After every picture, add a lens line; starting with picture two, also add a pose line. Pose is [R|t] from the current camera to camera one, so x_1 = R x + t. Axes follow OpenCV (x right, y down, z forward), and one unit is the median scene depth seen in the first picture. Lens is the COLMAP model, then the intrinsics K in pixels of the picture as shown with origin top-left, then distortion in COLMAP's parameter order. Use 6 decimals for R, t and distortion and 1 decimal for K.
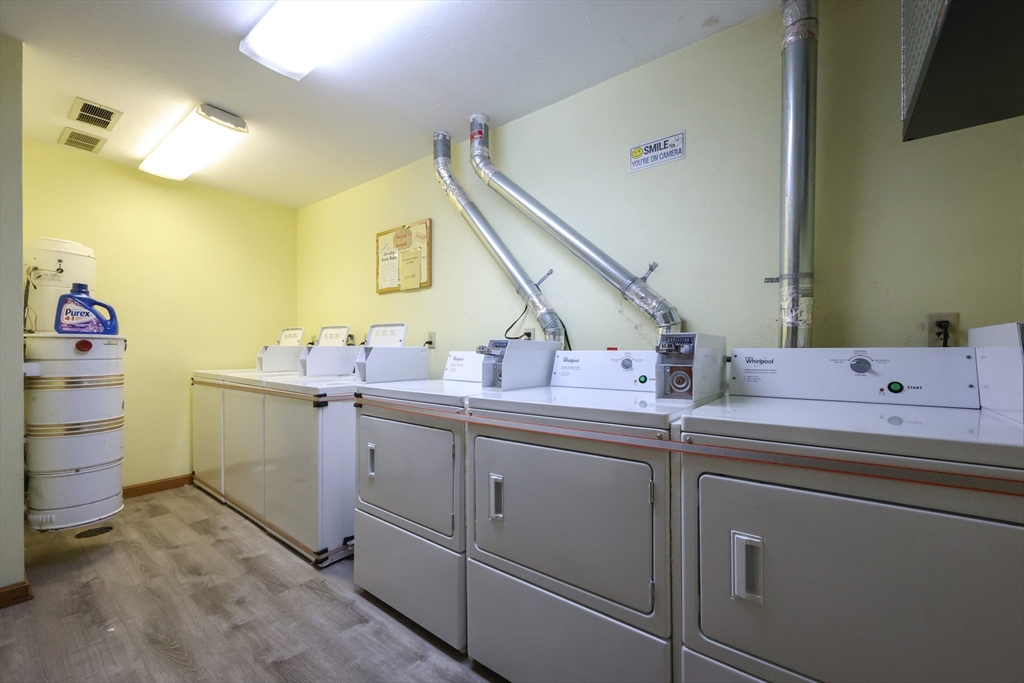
lens RADIAL K [[439.1, 0, 510.0], [0, 439.1, 343.0], [0, 0, 1]] dist [0.000553, 0.000008]
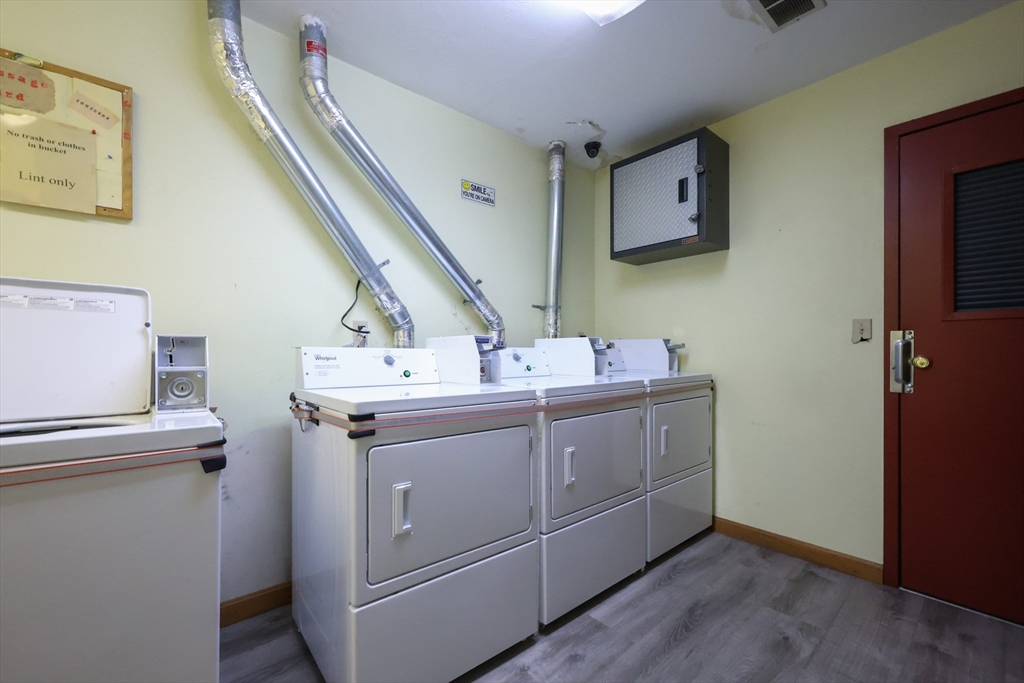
lens RADIAL K [[422.5, 0, 513.5], [0, 422.5, 351.1], [0, 0, 1]] dist [0.000152, 0.000031]
pose [[0.162966, 0.003775, 0.986624, -0.877205], [-0.012890, 0.999915, -0.001697, 0.027202], [-0.986547, -0.012441, 0.163001, 0.702796]]
